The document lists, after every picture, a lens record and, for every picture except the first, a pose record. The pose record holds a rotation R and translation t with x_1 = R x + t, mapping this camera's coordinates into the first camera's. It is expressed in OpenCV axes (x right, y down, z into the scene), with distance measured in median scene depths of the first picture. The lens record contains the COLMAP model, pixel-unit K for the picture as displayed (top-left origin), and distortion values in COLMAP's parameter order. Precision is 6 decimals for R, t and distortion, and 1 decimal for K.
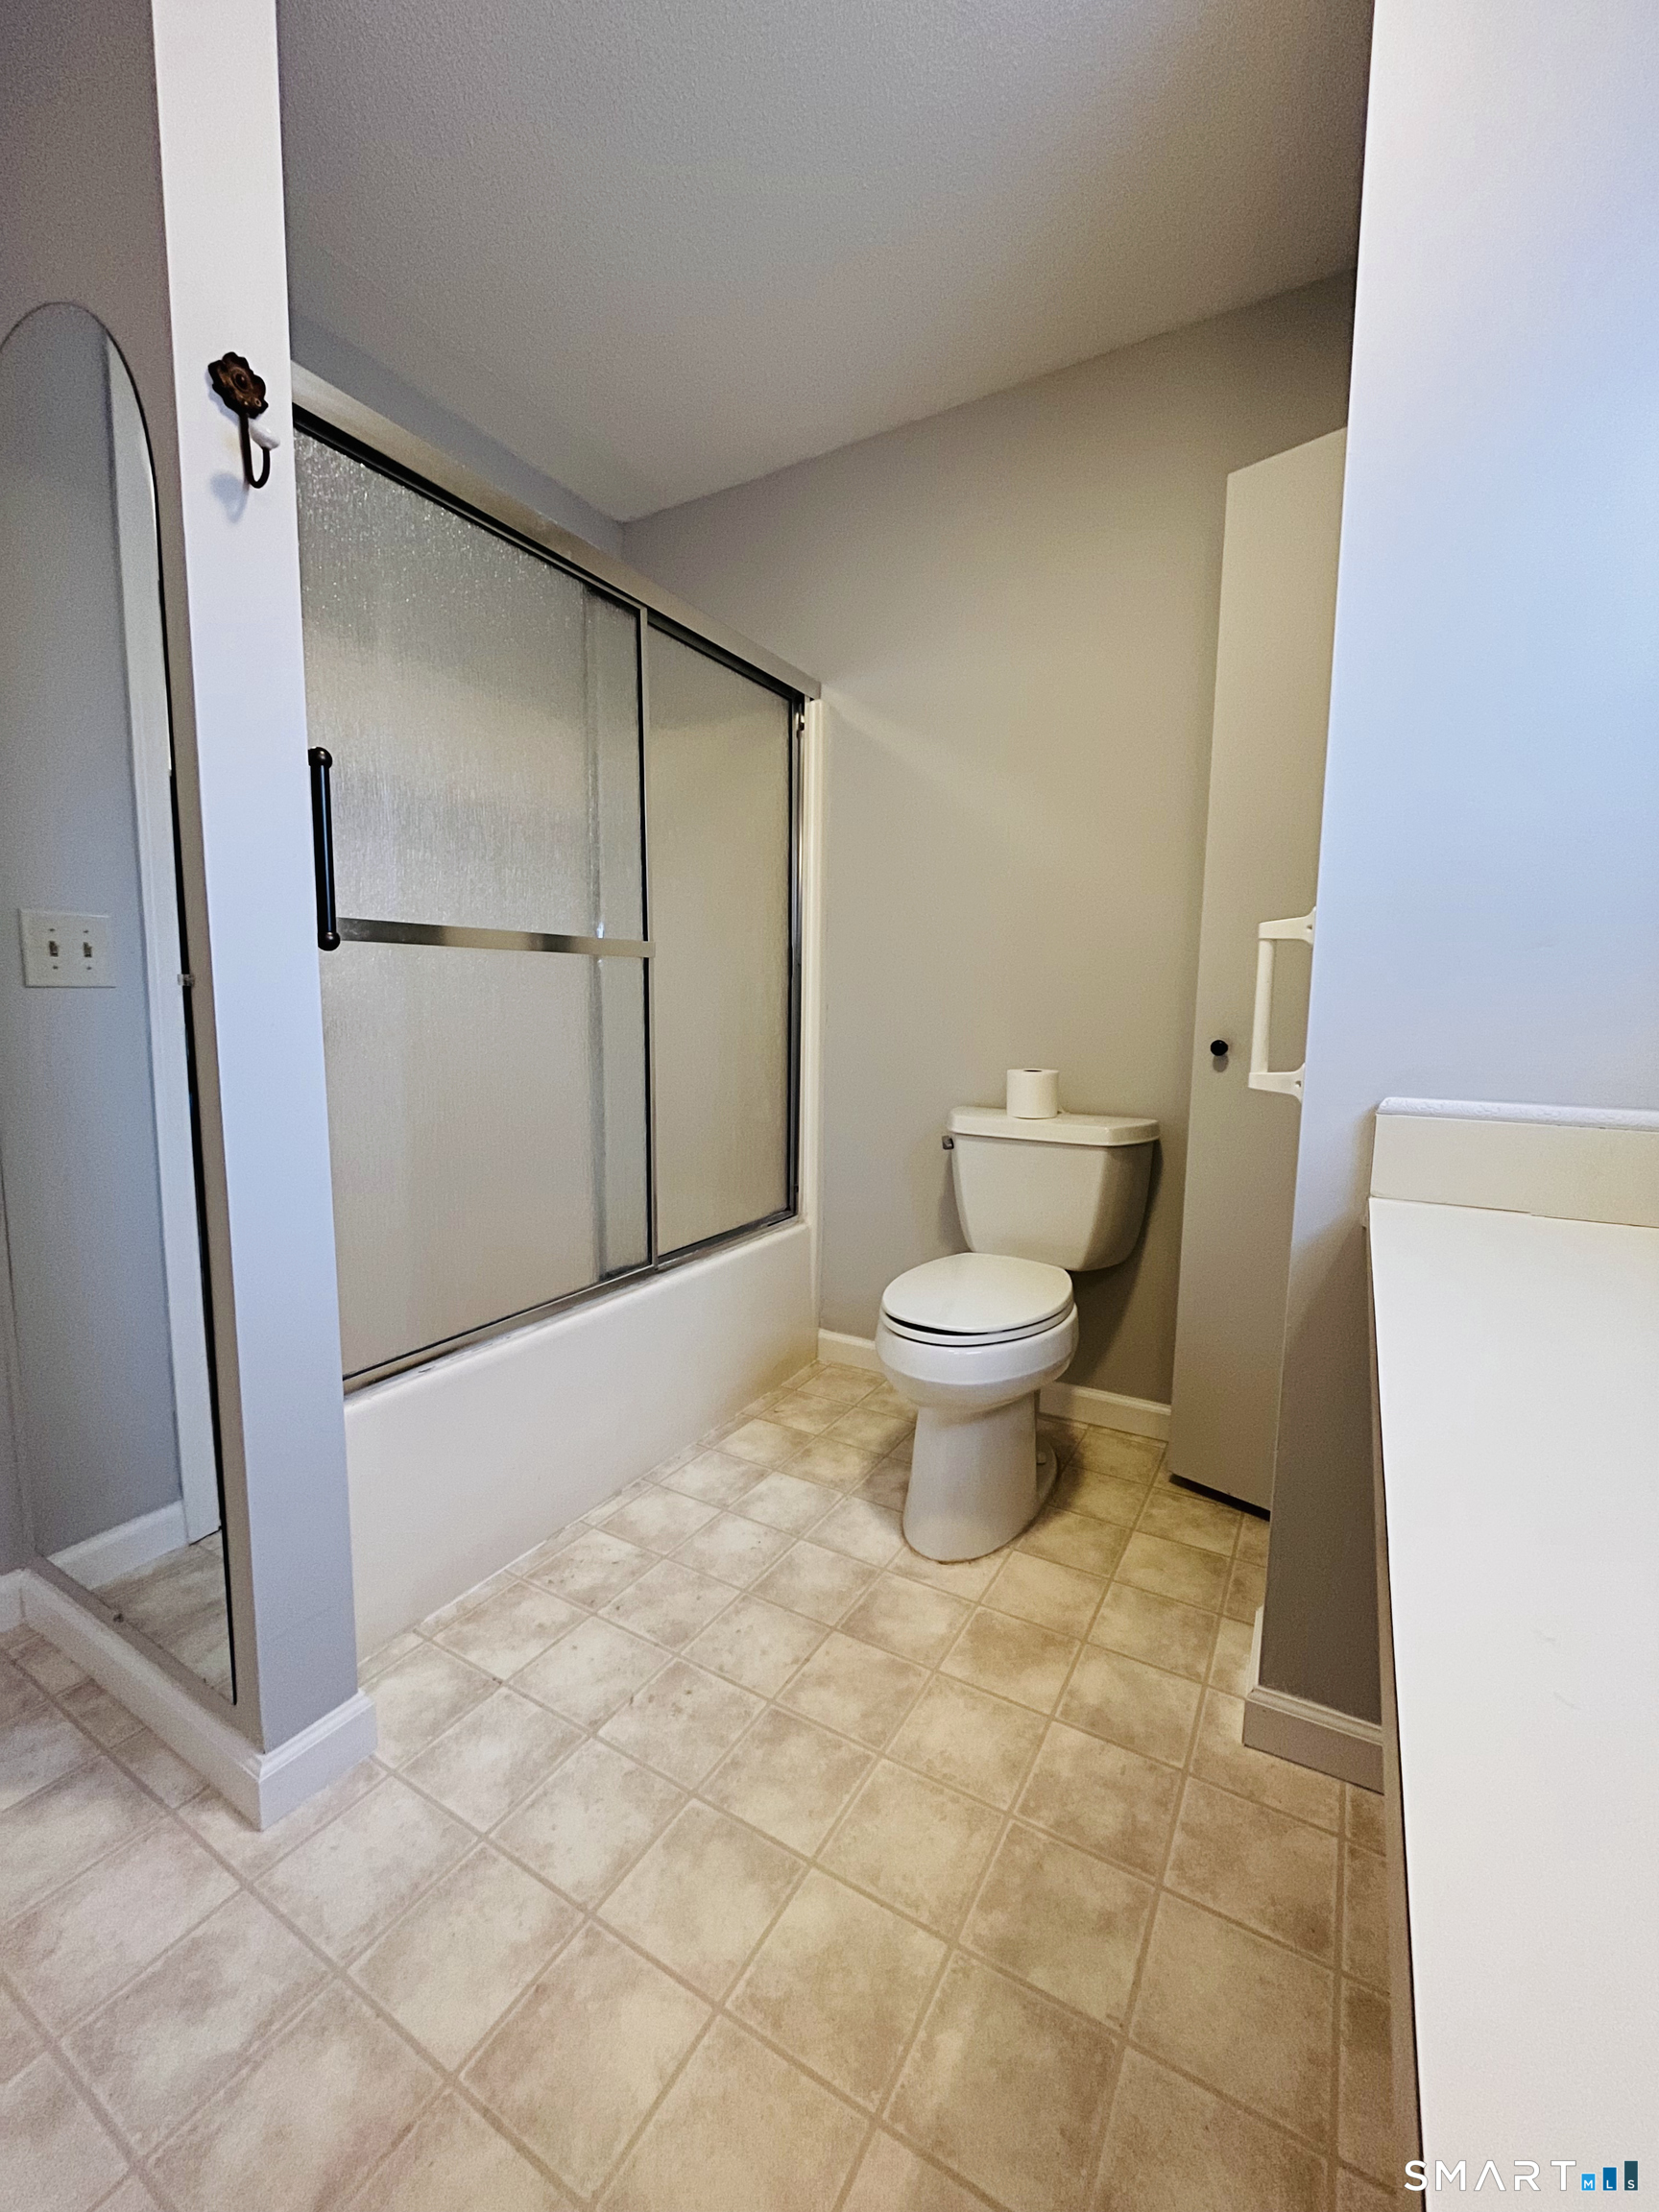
lens RADIAL K [[890.9, 0, 833.6], [0, 890.9, 1101.8], [0, 0, 1]] dist [-0.002385, -0.000366]
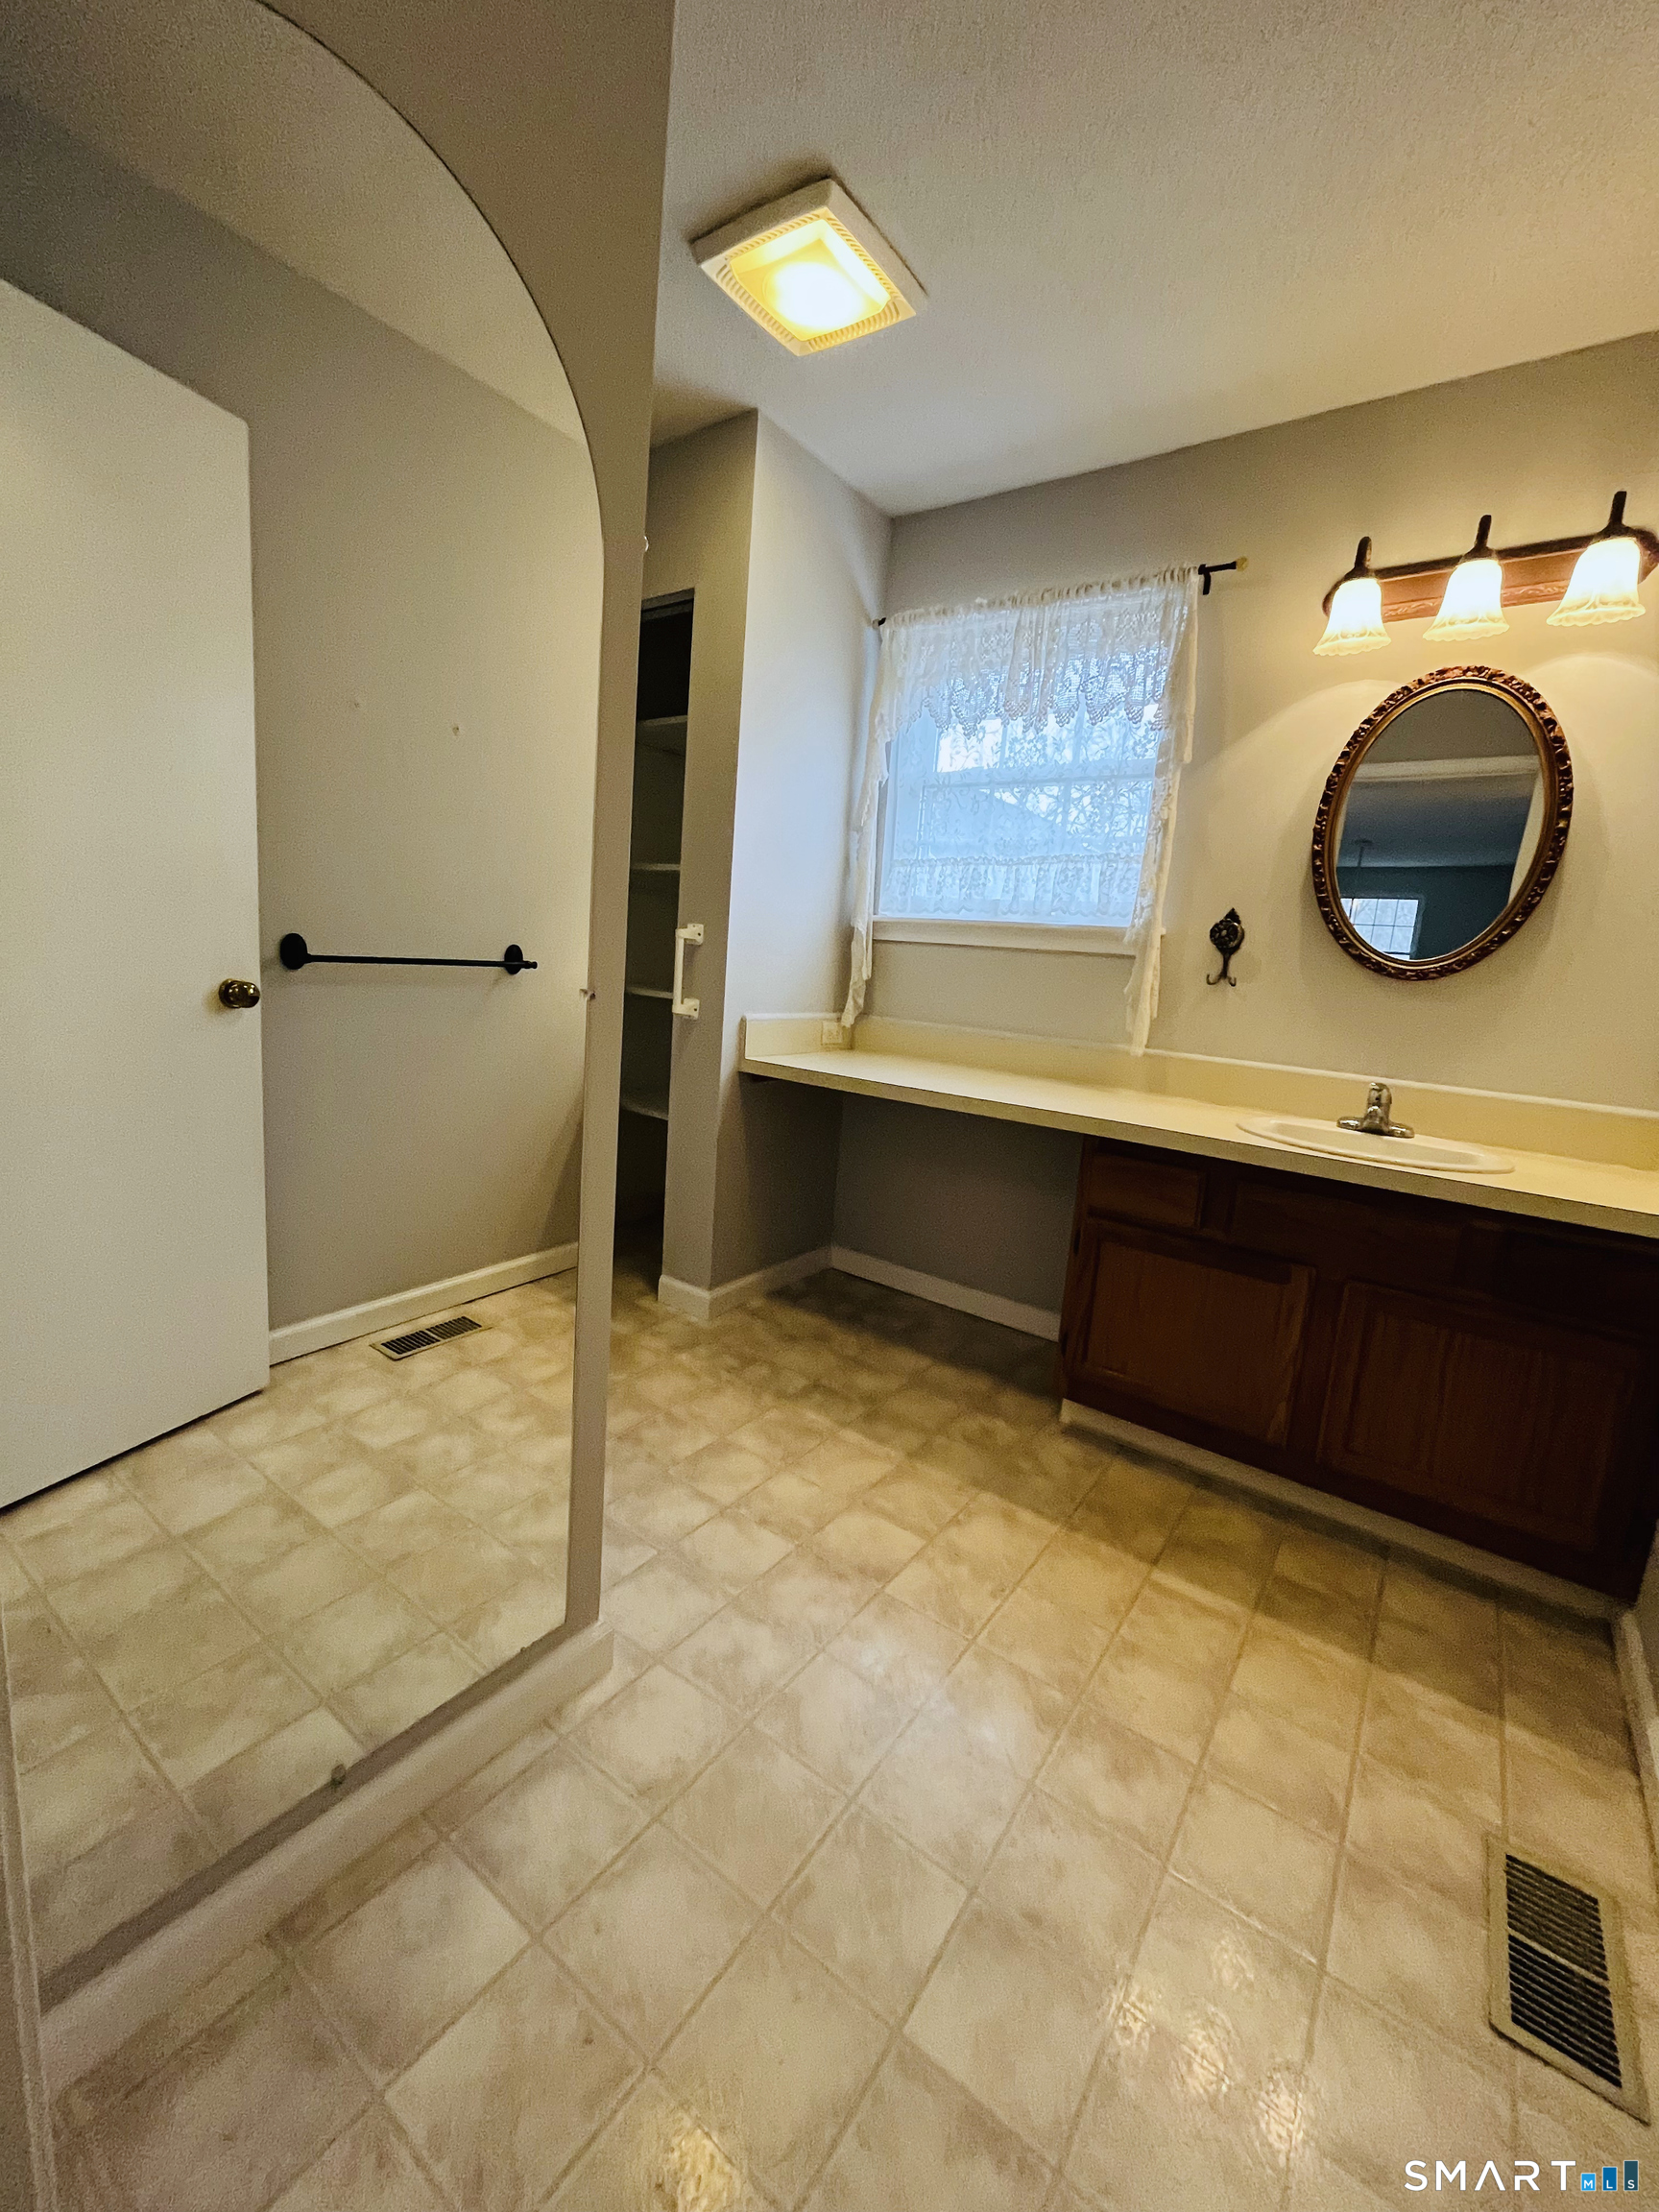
lens RADIAL K [[890.9, 0, 834.3], [0, 890.9, 1101.3], [0, 0, 1]] dist [-0.002385, -0.000366]
pose [[0.091731, -0.177413, 0.979852, -1.805930], [0.038147, 0.983905, 0.174575, -0.191167], [-0.995053, 0.021365, 0.097022, 0.572141]]
